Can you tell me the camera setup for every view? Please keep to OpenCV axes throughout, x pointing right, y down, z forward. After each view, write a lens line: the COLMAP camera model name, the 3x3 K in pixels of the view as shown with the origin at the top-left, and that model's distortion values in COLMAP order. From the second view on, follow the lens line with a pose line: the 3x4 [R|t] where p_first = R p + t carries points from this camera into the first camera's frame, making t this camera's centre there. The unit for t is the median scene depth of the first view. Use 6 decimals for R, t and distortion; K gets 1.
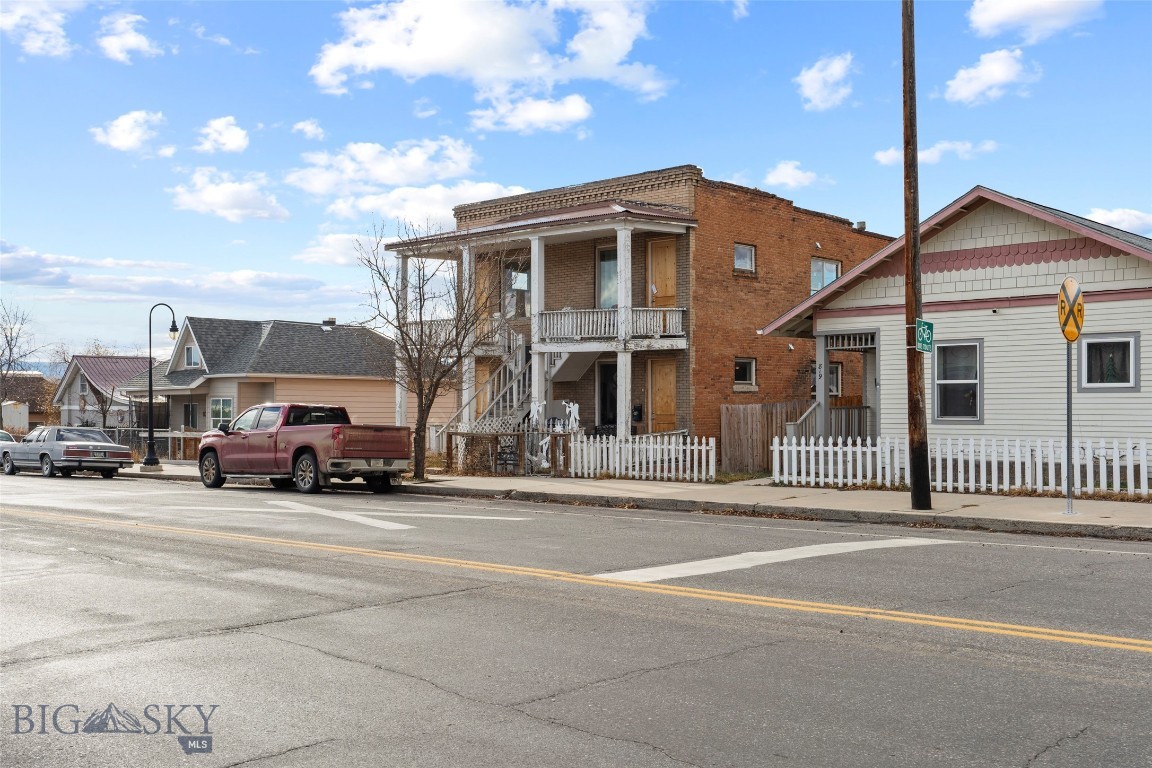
lens RADIAL K [[1192.5, 0, 574.2], [0, 1192.5, 385.9], [0, 0, 1]] dist [0.001471, 0.000000]
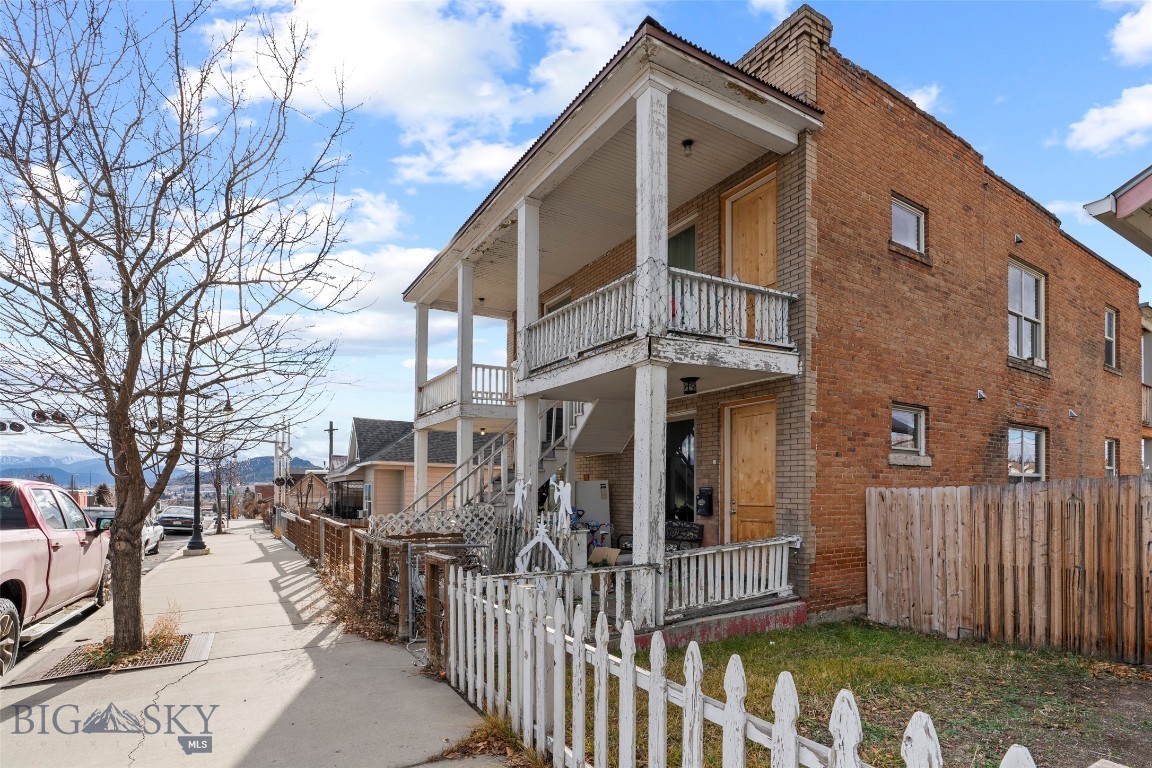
lens RADIAL K [[519.8, 0, 582.5], [0, 519.8, 486.8], [0, 0, 1]] dist [-0.009504, 0.000841]
pose [[0.959888, 0.005164, -0.280336, 0.067982], [-0.005185, 0.999986, 0.000668, 0.015909], [0.280335, 0.000813, 0.959902, 0.758748]]
